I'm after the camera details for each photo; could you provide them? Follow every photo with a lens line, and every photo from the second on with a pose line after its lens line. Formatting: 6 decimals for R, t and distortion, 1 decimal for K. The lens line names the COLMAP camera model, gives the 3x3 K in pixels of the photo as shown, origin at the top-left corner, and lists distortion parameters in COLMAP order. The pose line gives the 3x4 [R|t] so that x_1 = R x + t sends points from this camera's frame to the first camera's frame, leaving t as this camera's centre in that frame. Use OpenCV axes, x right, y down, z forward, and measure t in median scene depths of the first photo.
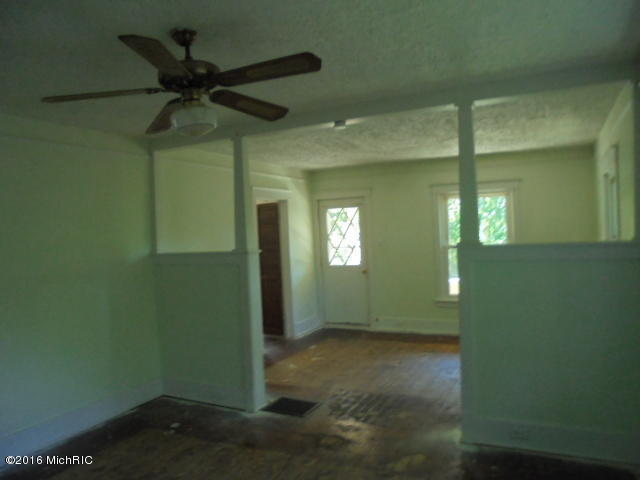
lens RADIAL K [[486.2, 0, 319.3], [0, 486.2, 239.6], [0, 0, 1]] dist [-0.093709, 0.052753]
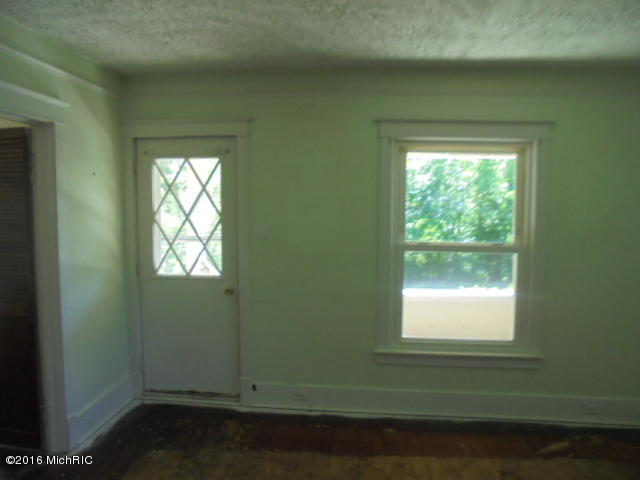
lens RADIAL K [[486.2, 0, 315.8], [0, 486.2, 245.1], [0, 0, 1]] dist [-0.093709, 0.052753]
pose [[0.938754, 0.020228, 0.343994, 0.005486], [-0.040339, 0.997863, 0.051405, -0.008493], [-0.342219, -0.062133, 0.937564, 0.515950]]
